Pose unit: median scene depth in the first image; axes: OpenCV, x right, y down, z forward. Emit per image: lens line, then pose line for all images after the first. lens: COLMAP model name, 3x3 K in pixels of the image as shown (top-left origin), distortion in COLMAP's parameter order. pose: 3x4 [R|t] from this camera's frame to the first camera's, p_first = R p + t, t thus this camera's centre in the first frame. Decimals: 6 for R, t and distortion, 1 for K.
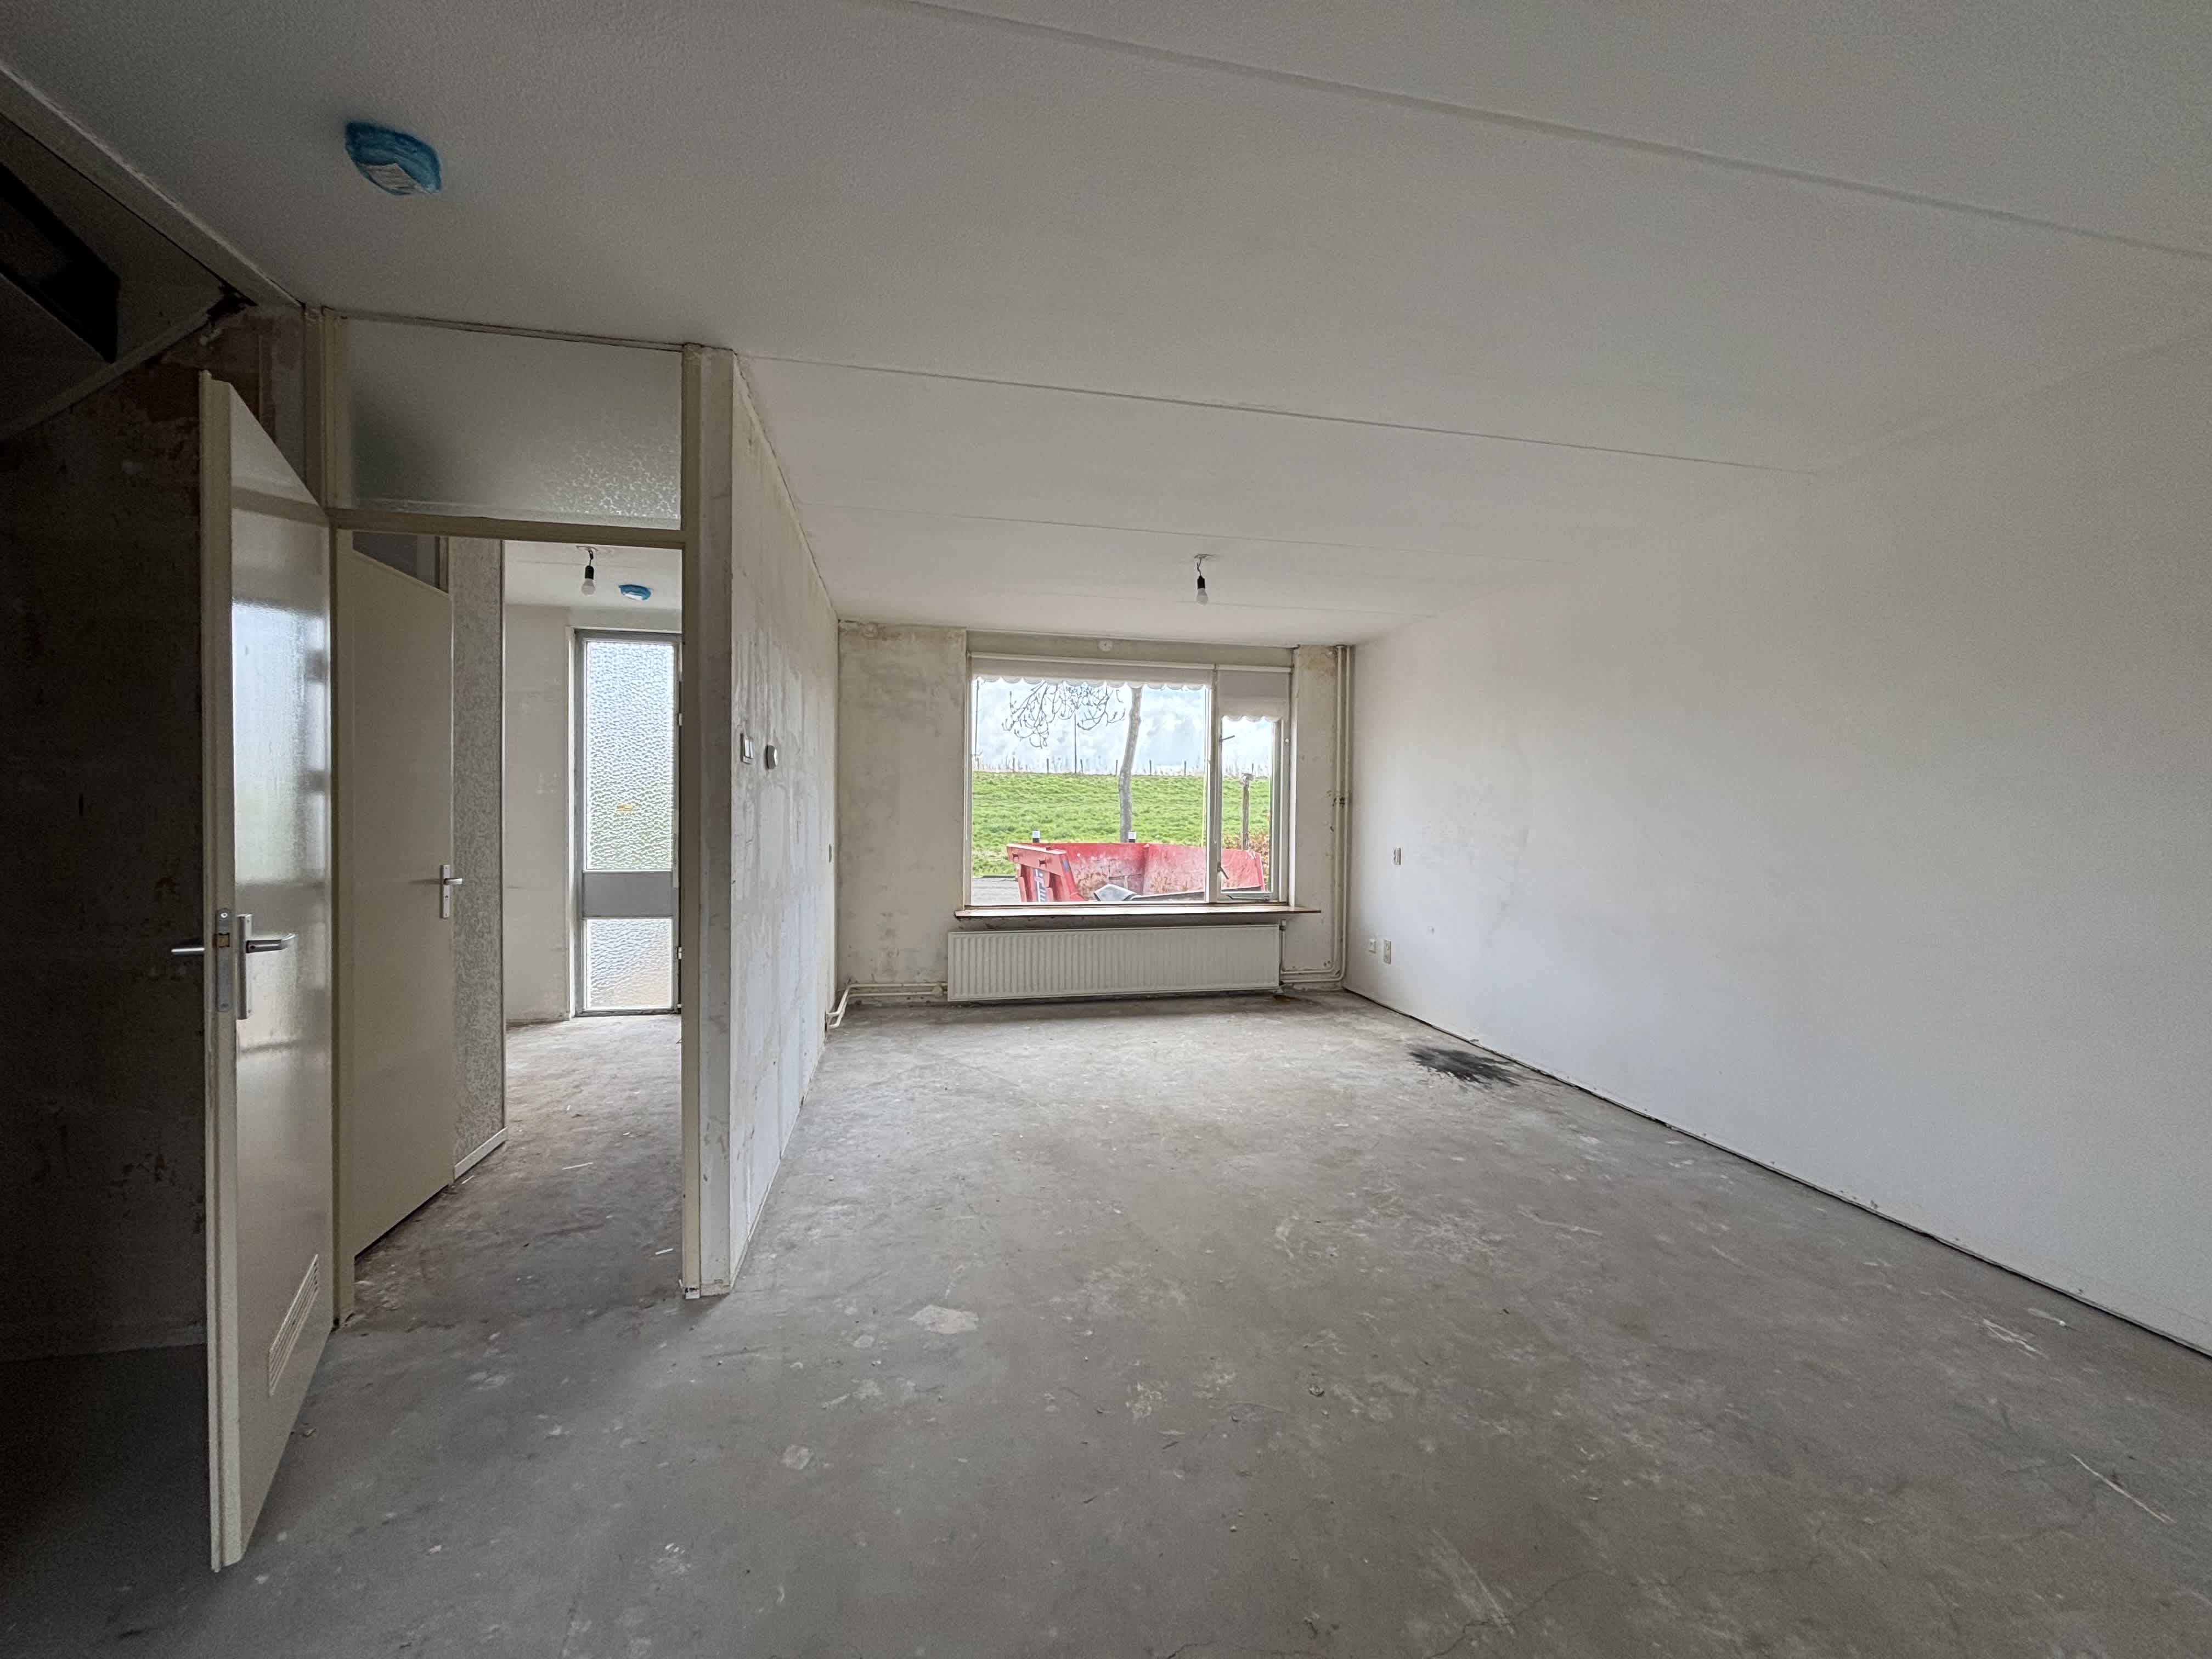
lens RADIAL K [[888.8, 0, 1105.4], [0, 888.8, 826.2], [0, 0, 1]] dist [-0.000008, 0.000000]
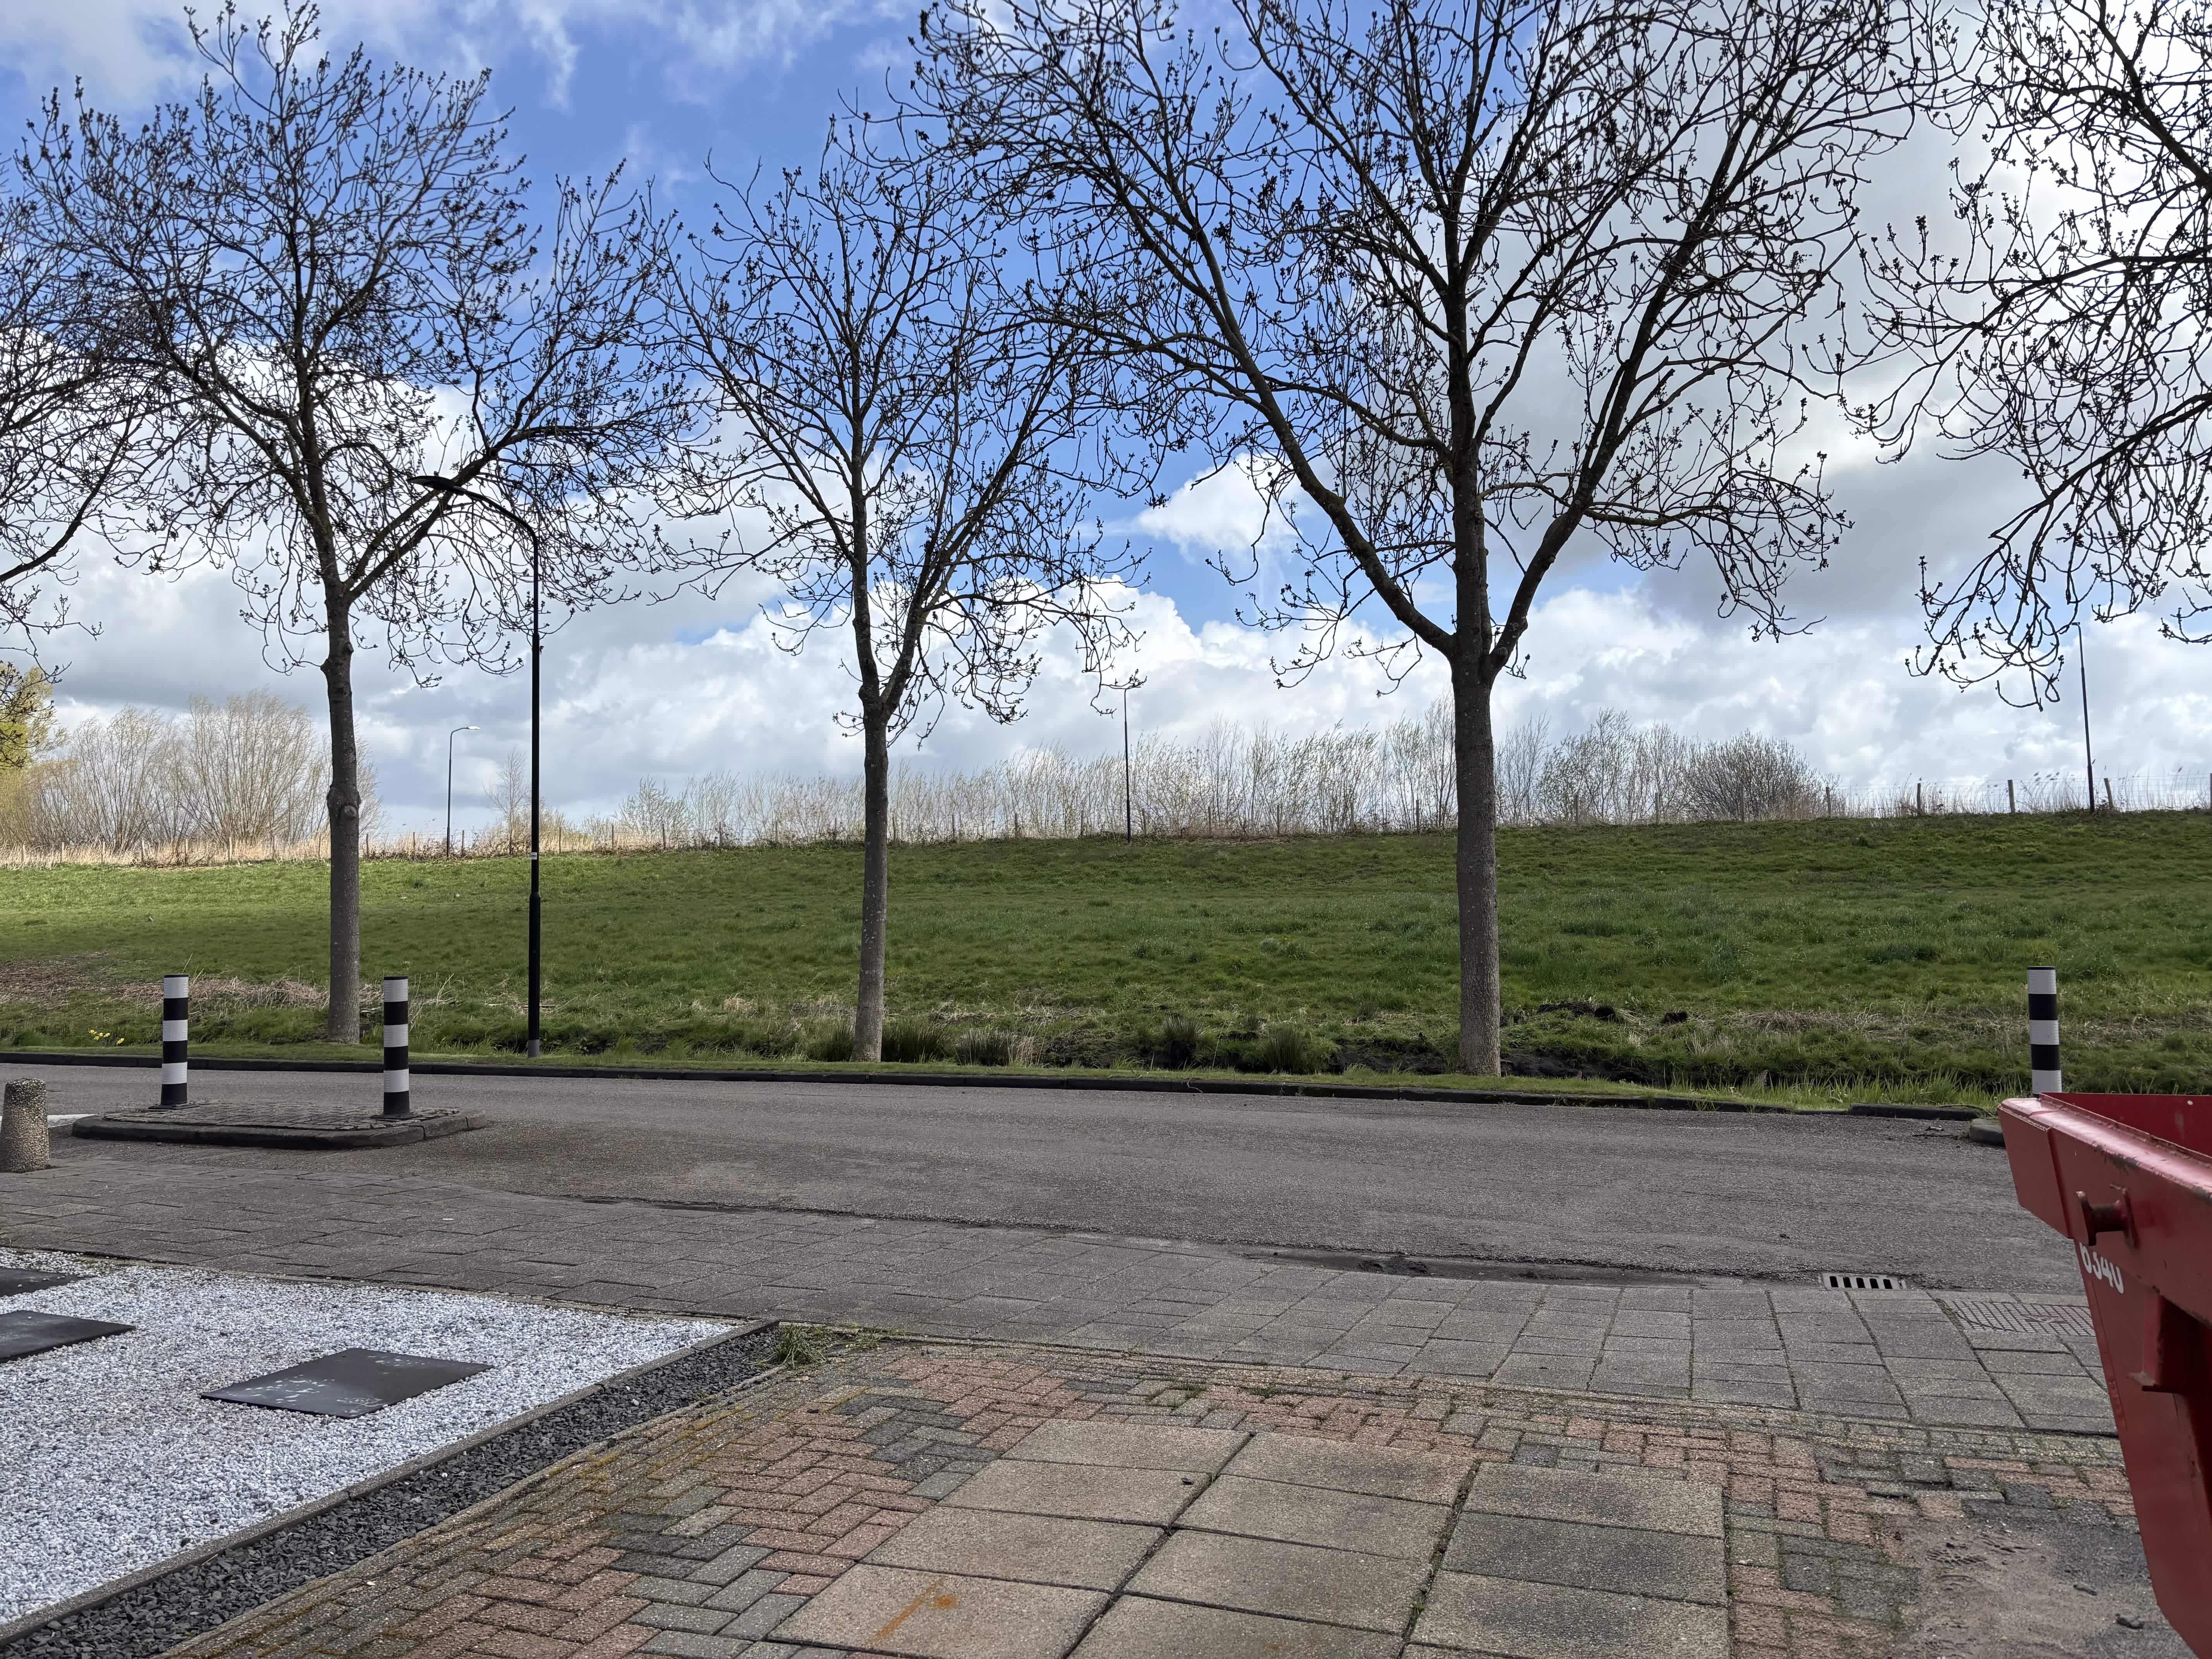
lens RADIAL K [[1663.9, 0, 1105.9], [0, 1663.9, 829.0], [0, 0, 1]] dist [-0.001437, -0.000528]
pose [[0.852456, -0.042636, -0.521058, -0.045428], [0.006179, 0.997421, -0.071506, -0.002201], [0.522763, 0.057736, 0.850521, 0.293488]]
